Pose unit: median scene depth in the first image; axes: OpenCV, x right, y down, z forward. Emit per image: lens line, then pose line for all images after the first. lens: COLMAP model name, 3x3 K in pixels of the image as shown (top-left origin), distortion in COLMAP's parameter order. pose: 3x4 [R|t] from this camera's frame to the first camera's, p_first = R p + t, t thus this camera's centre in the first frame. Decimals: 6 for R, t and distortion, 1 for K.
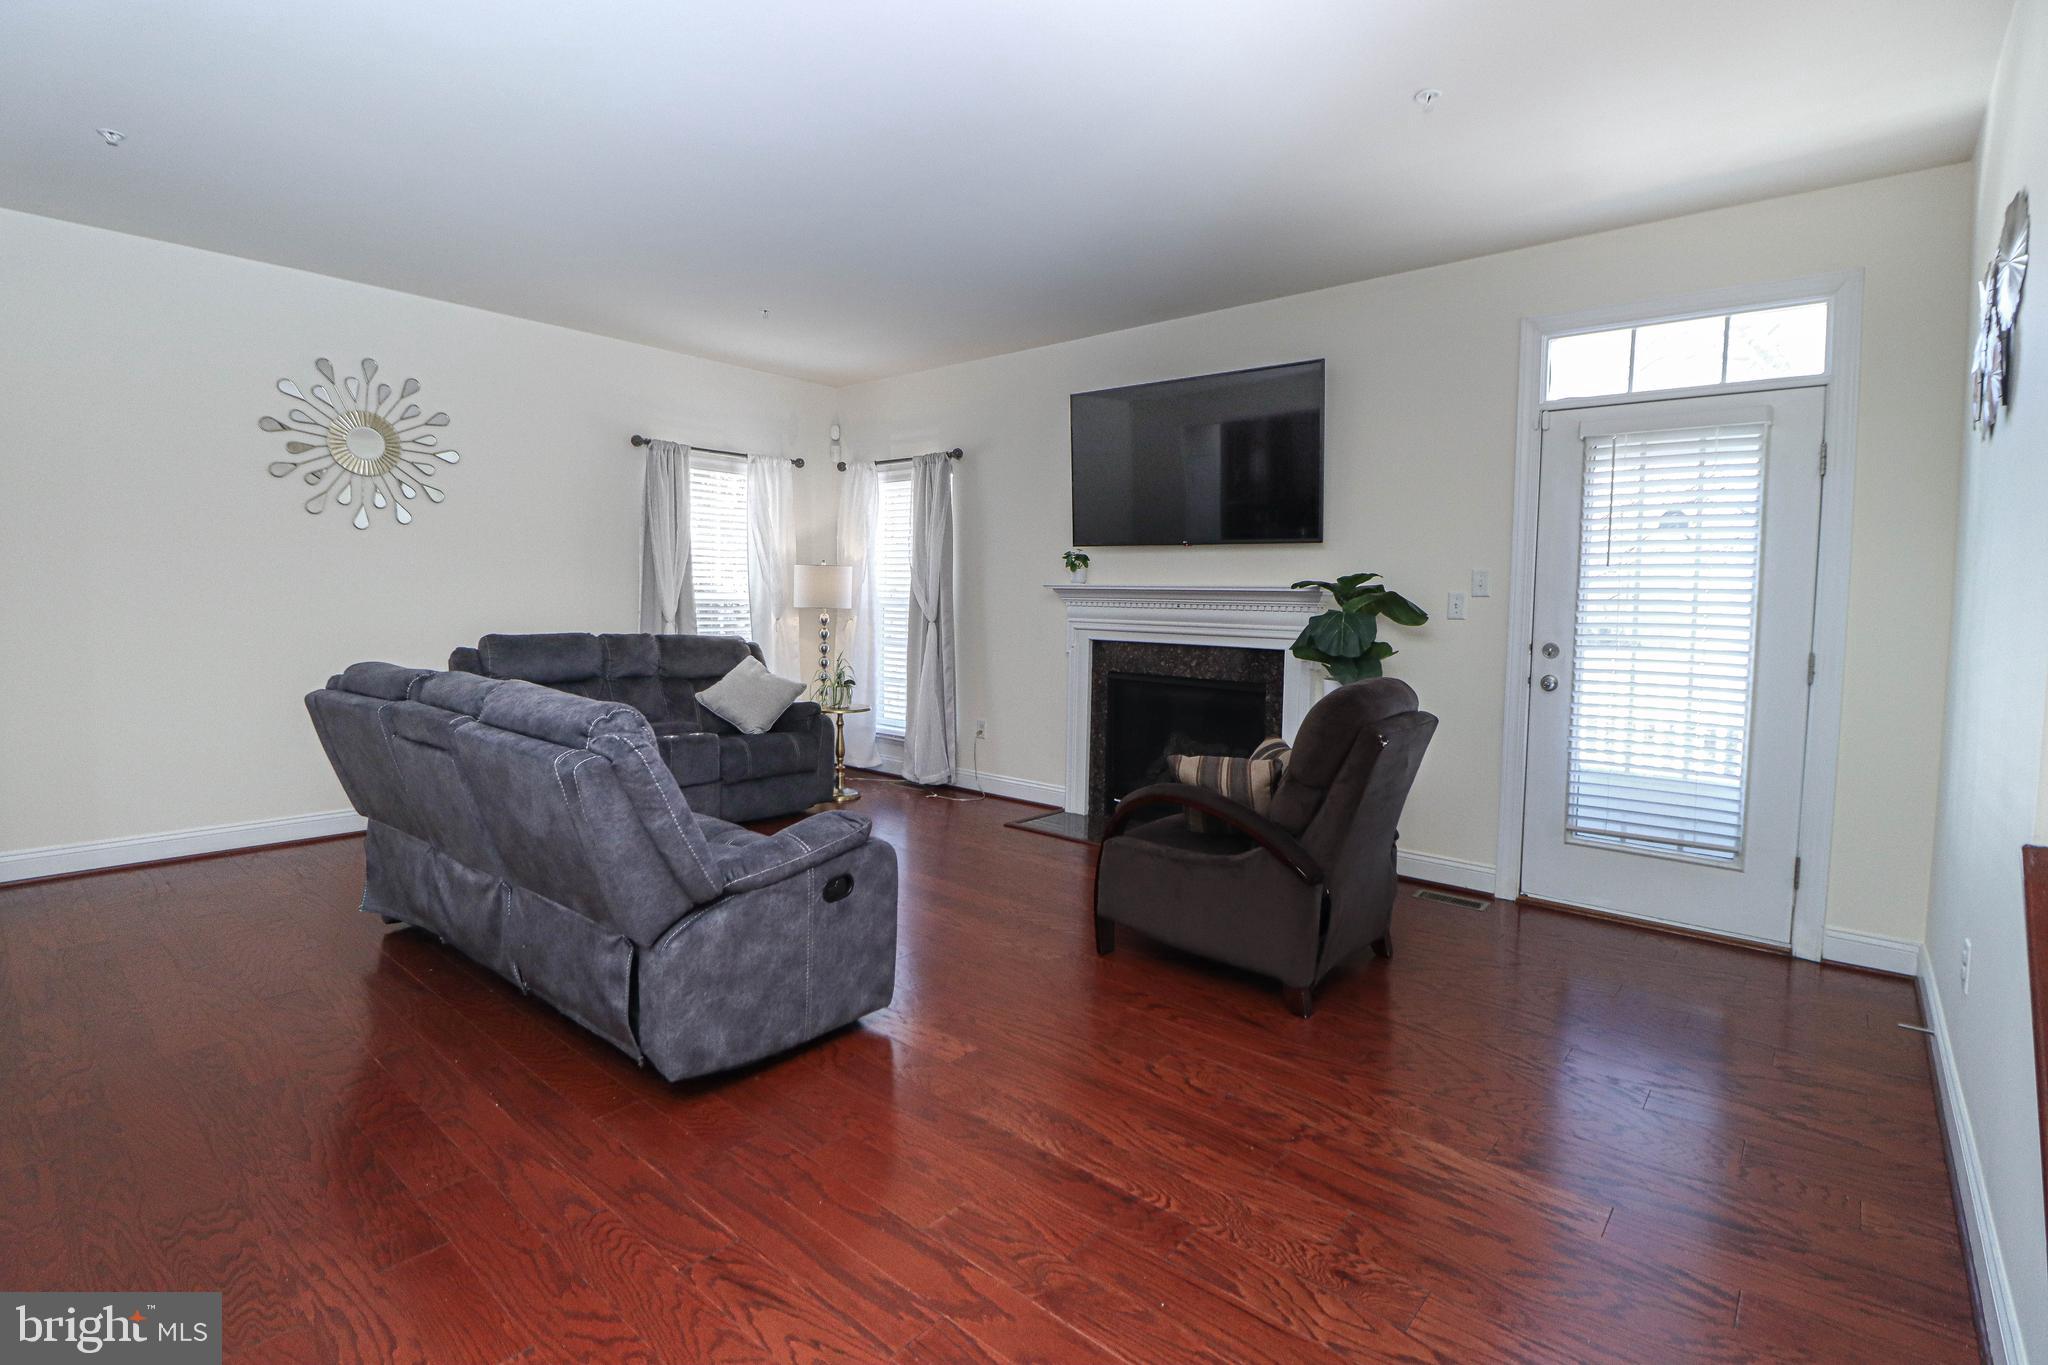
lens RADIAL K [[960.5, 0, 1007.1], [0, 960.5, 658.3], [0, 0, 1]] dist [-0.004707, -0.008895]
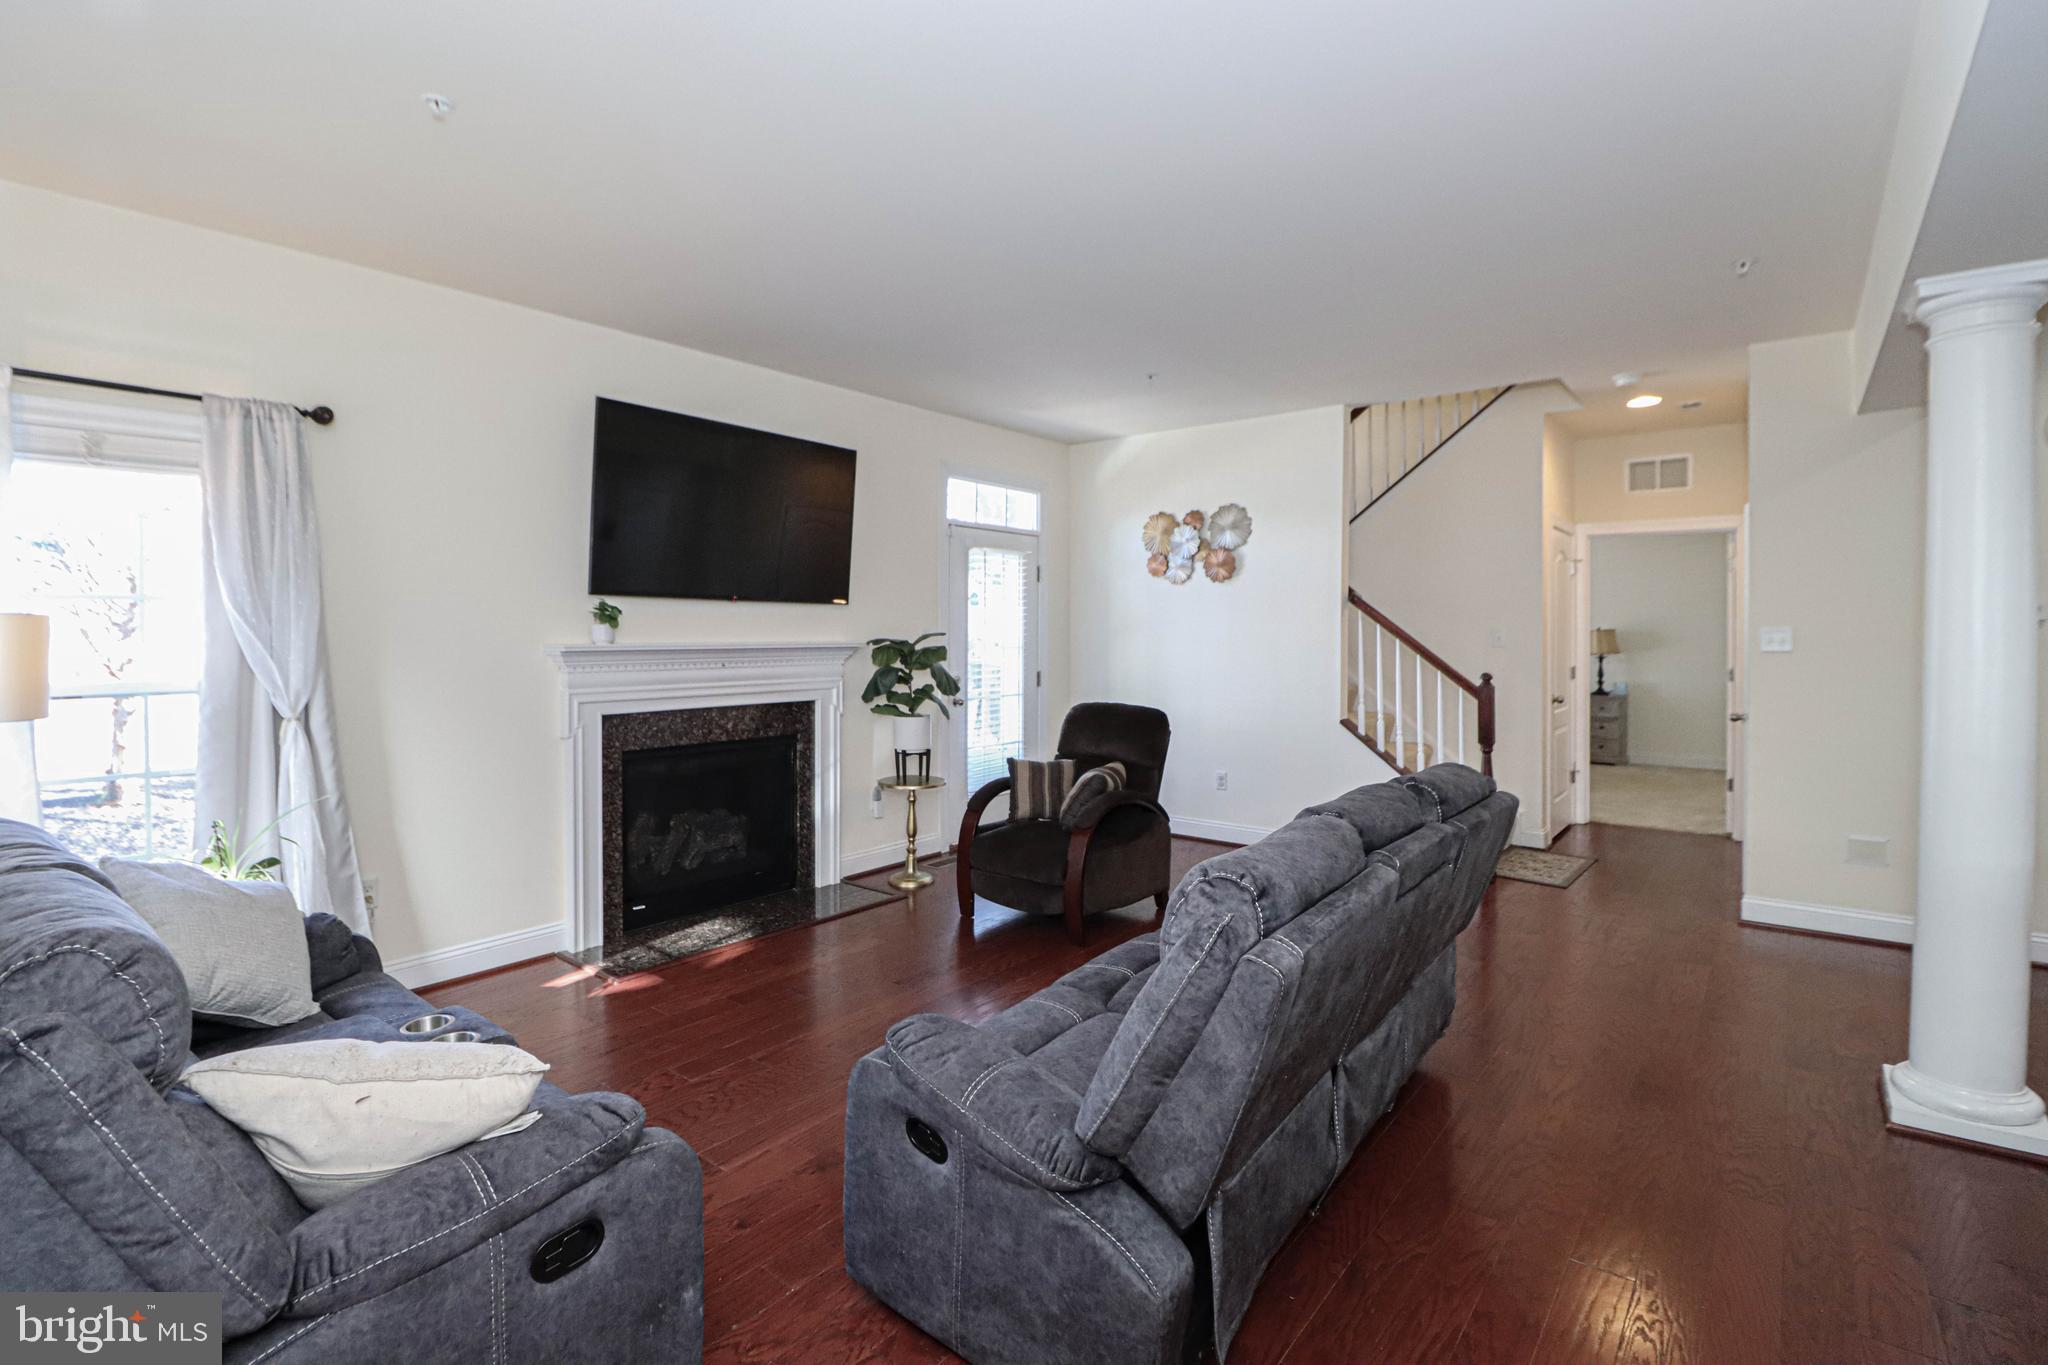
lens RADIAL K [[960.5, 0, 1045.0], [0, 960.5, 651.4], [0, 0, 1]] dist [-0.004707, -0.008895]
pose [[-0.067163, -0.045374, 0.996710, -0.830909], [0.054415, 0.997312, 0.049068, -0.104687], [-0.996257, 0.057531, -0.064513, 0.810833]]
